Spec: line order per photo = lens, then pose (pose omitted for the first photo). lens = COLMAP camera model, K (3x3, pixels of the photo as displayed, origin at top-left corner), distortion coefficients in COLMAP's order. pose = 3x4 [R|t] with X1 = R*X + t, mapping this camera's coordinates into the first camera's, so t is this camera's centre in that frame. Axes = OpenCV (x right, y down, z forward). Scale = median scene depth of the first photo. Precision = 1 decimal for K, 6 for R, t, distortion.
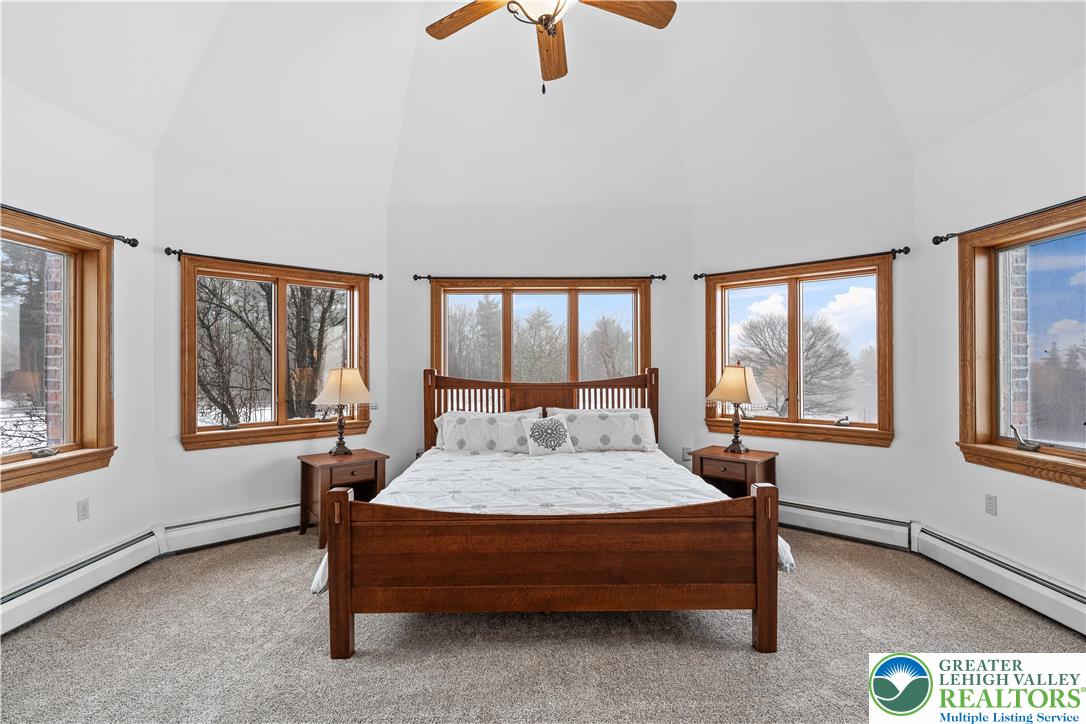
lens RADIAL K [[514.7, 0, 543.9], [0, 514.7, 356.0], [0, 0, 1]] dist [-0.001126, -0.000183]
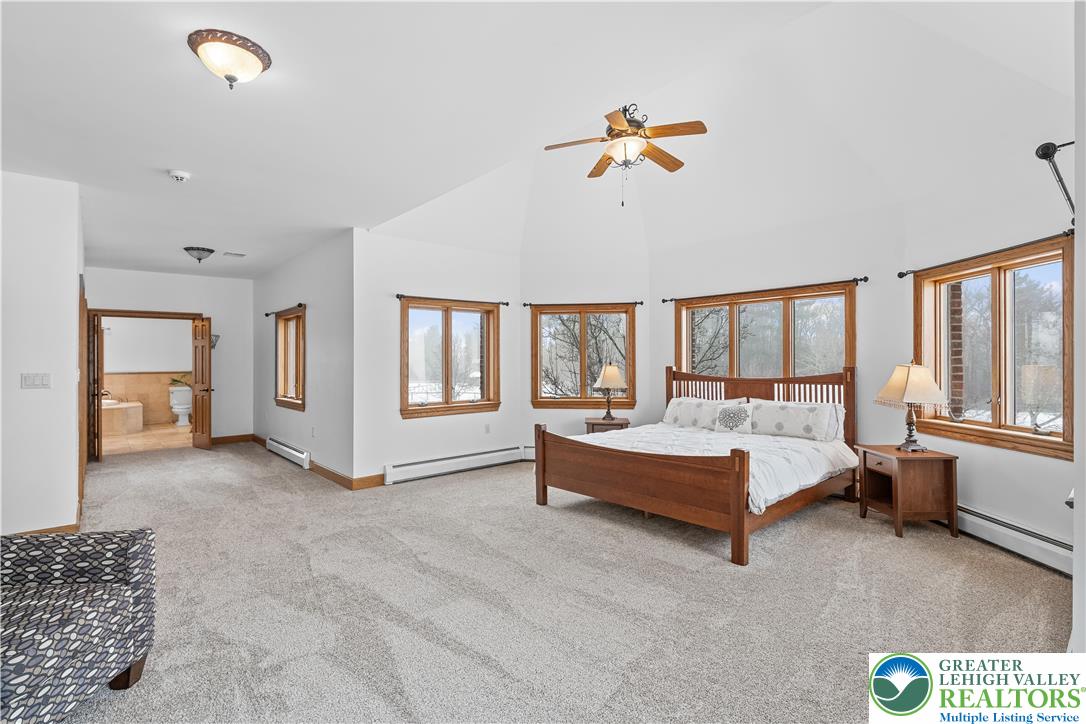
lens RADIAL K [[514.7, 0, 537.7], [0, 514.7, 361.5], [0, 0, 1]] dist [-0.001126, -0.000183]
pose [[0.655726, -0.000838, -0.754998, 0.652586], [0.014952, 0.999818, 0.011877, -0.010451], [0.754851, -0.019077, 0.655619, -0.204633]]
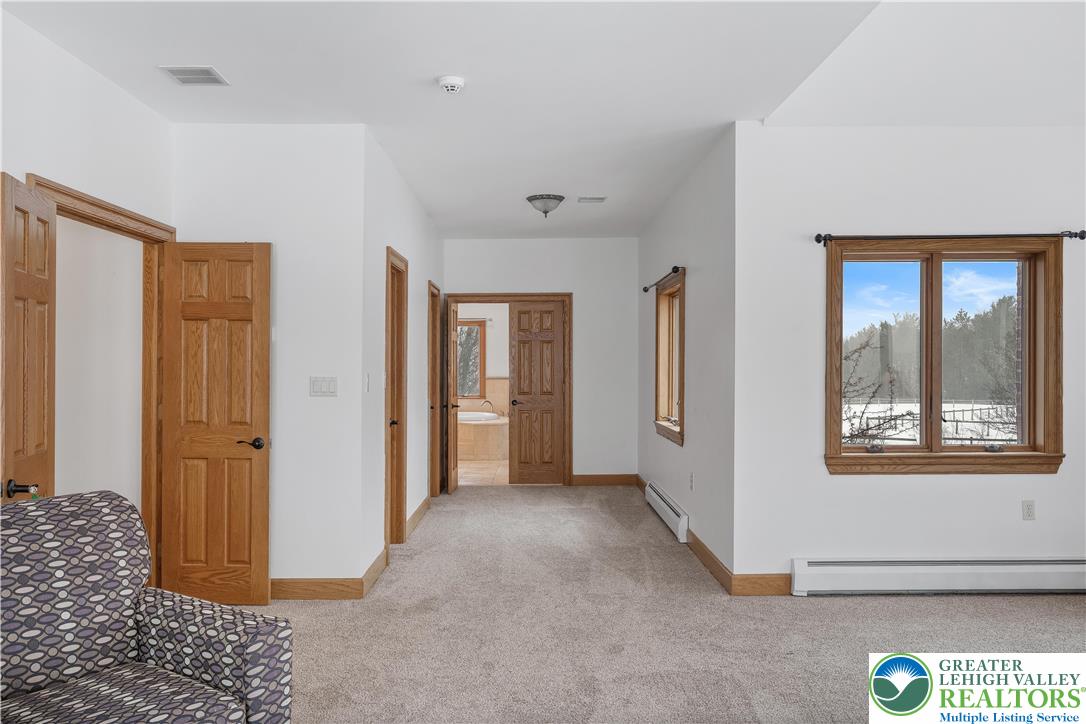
lens RADIAL K [[847.5, 0, 541.8], [0, 847.5, 362.6], [0, 0, 1]] dist [-0.000579, -0.001404]
pose [[0.007330, -0.001278, -0.999972, 0.551976], [0.015880, 0.999873, -0.001161, -0.005674], [0.999847, -0.015871, 0.007349, 0.016125]]
